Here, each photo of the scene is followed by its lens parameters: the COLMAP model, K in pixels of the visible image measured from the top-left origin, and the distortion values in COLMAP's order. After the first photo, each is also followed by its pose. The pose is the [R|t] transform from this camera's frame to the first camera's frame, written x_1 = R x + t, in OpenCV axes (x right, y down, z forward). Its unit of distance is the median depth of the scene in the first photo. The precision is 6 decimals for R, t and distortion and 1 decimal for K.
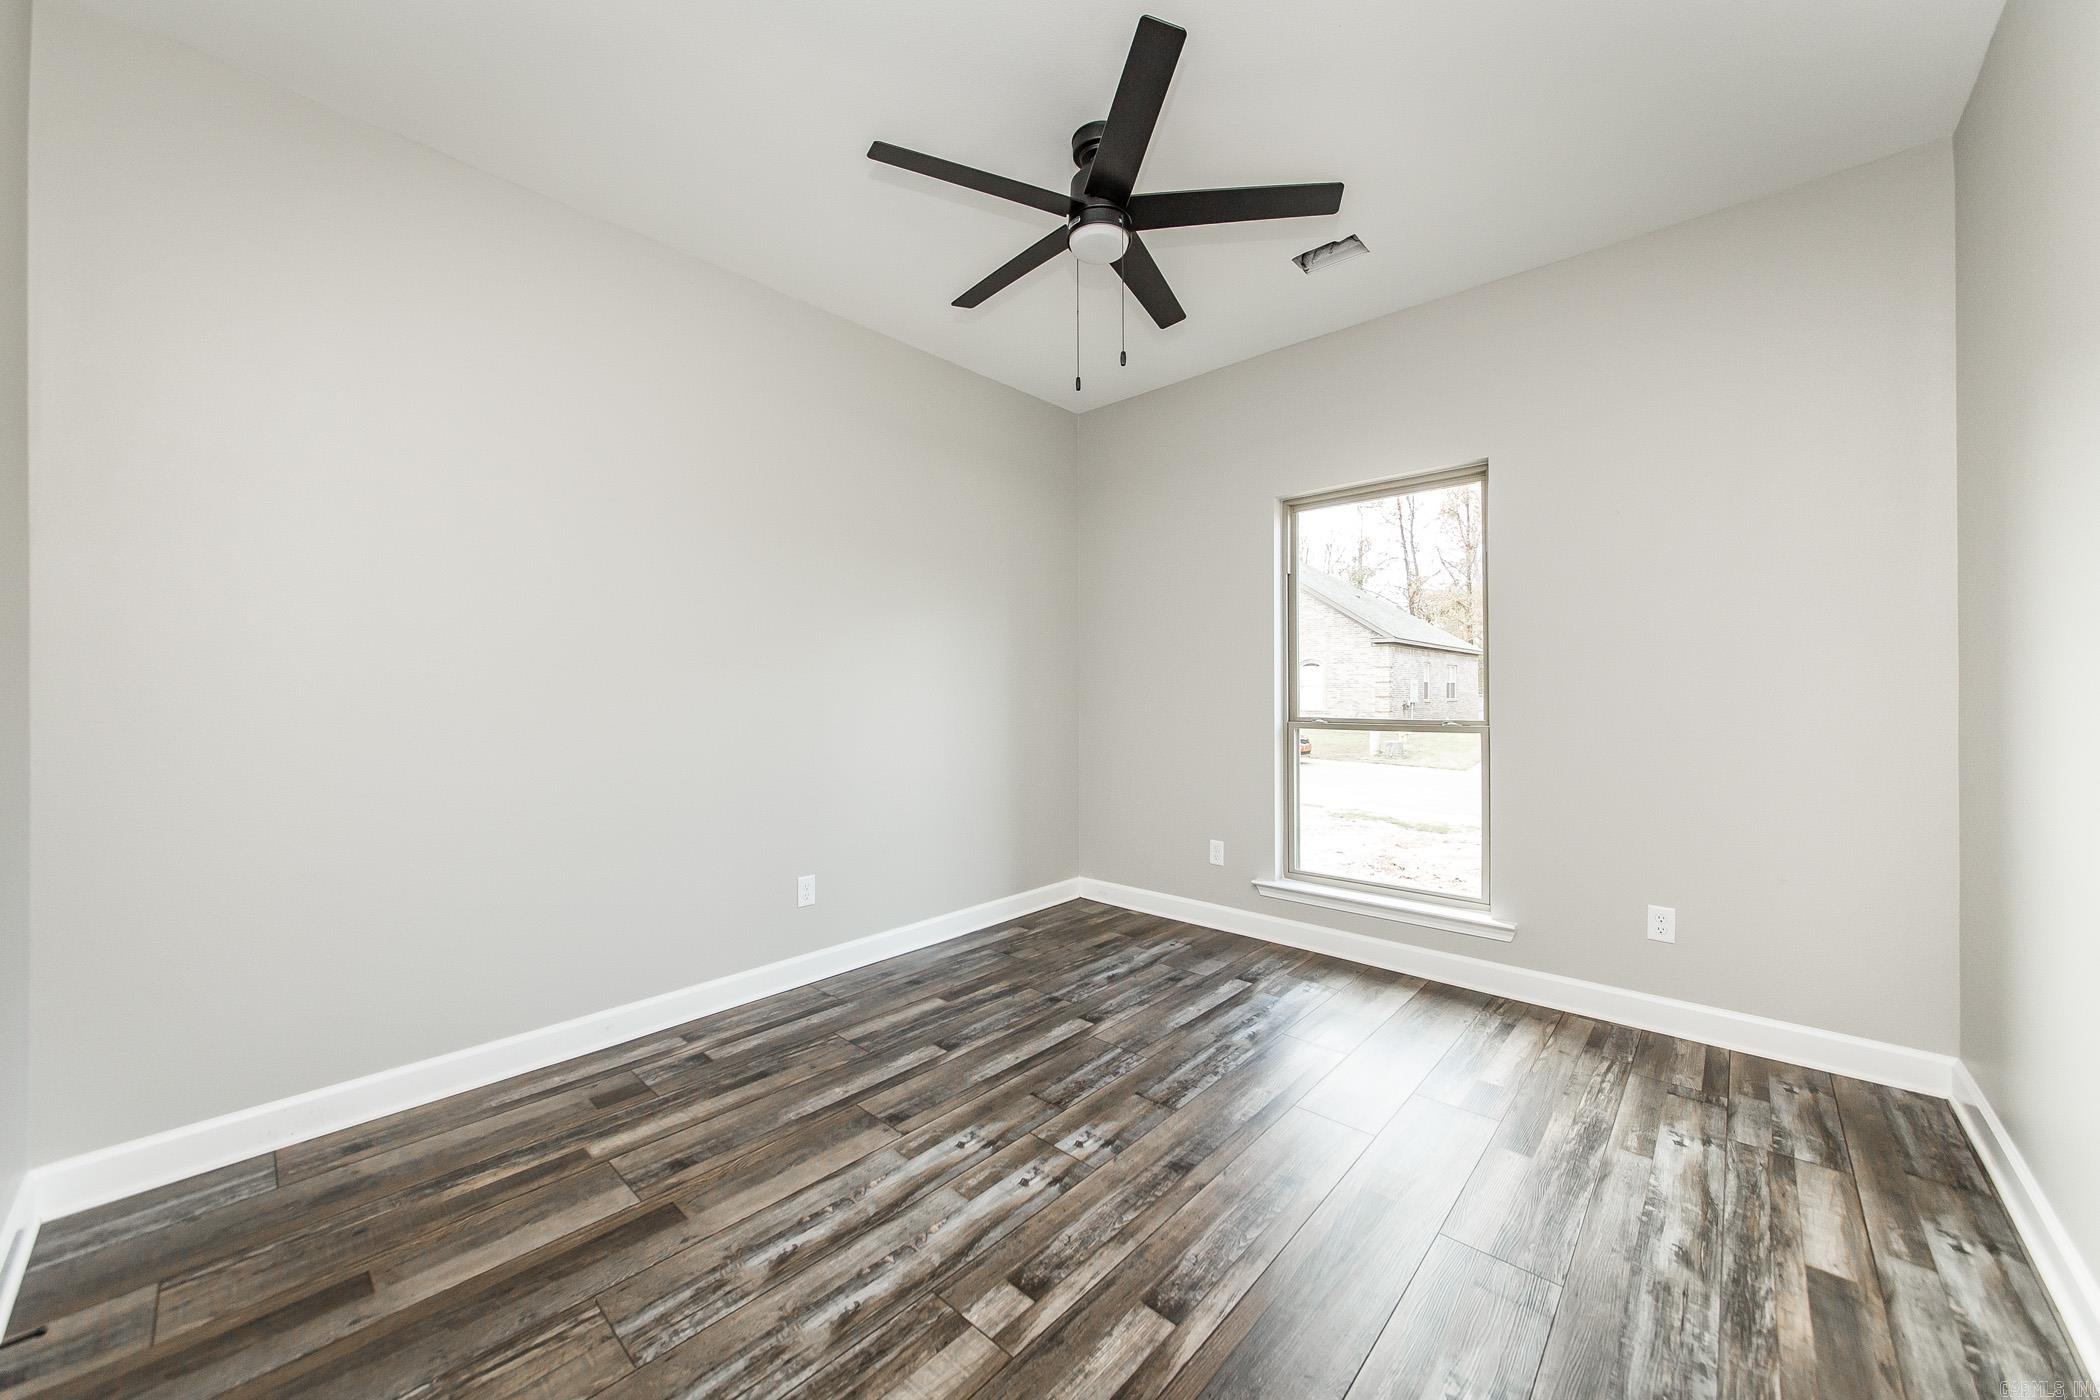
lens RADIAL K [[763.0, 0, 1040.6], [0, 763.0, 708.9], [0, 0, 1]] dist [-0.008998, -0.000158]
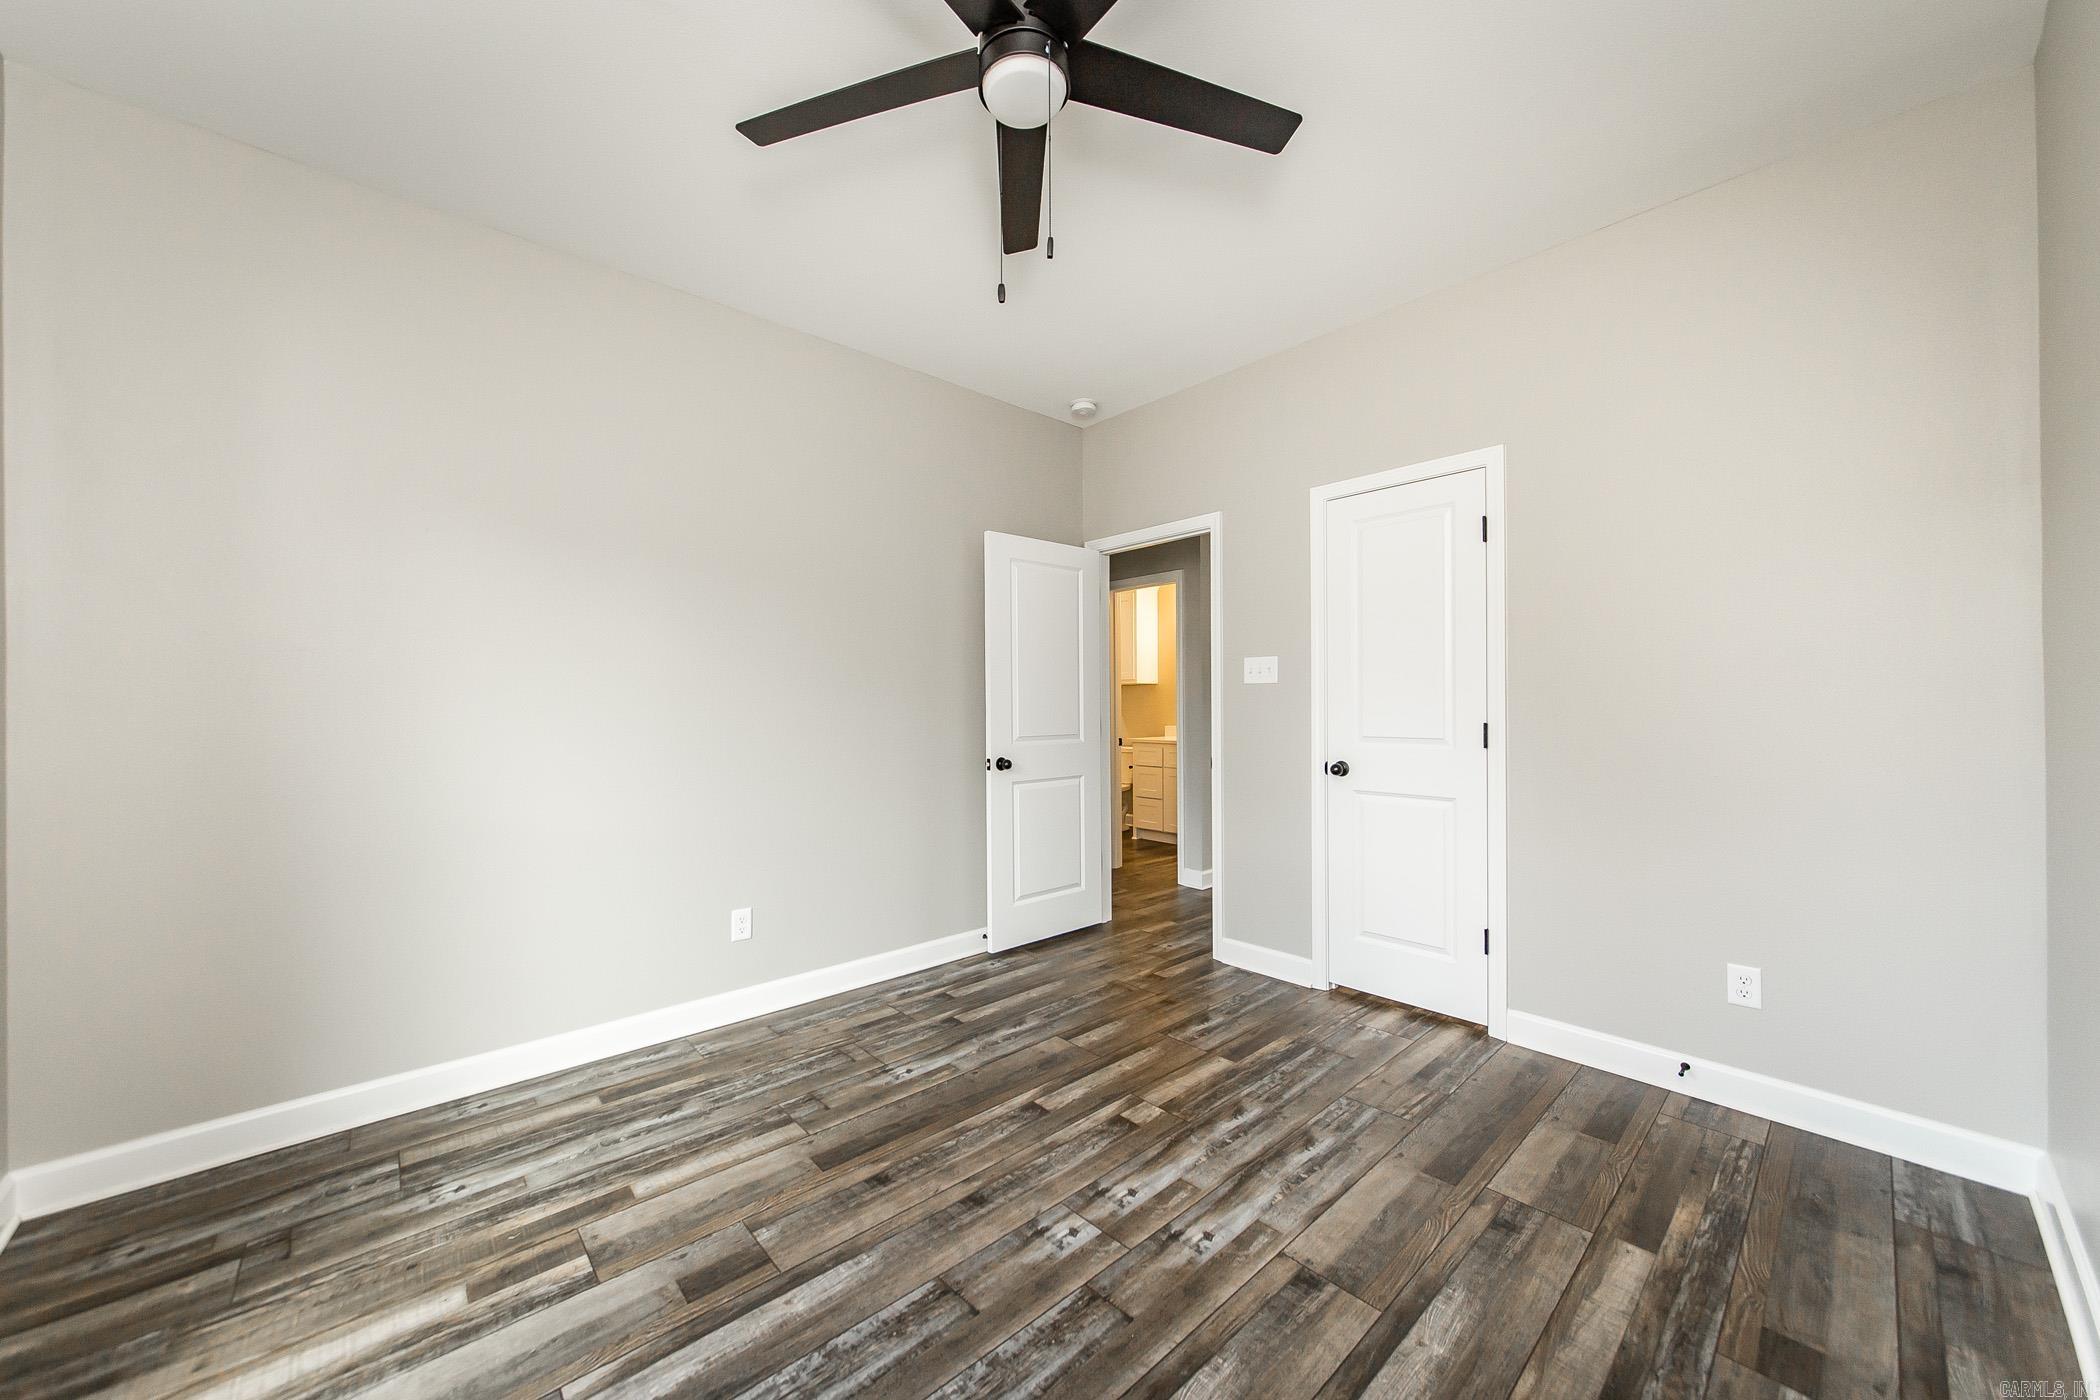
lens RADIAL K [[763.0, 0, 1040.6], [0, 763.0, 708.9], [0, 0, 1]] dist [-0.008998, -0.000158]
pose [[-0.995844, 0.008831, 0.090647, 0.003274], [0.011382, 0.999553, 0.027660, -0.067651], [-0.090362, 0.028577, -0.995499, 1.988414]]
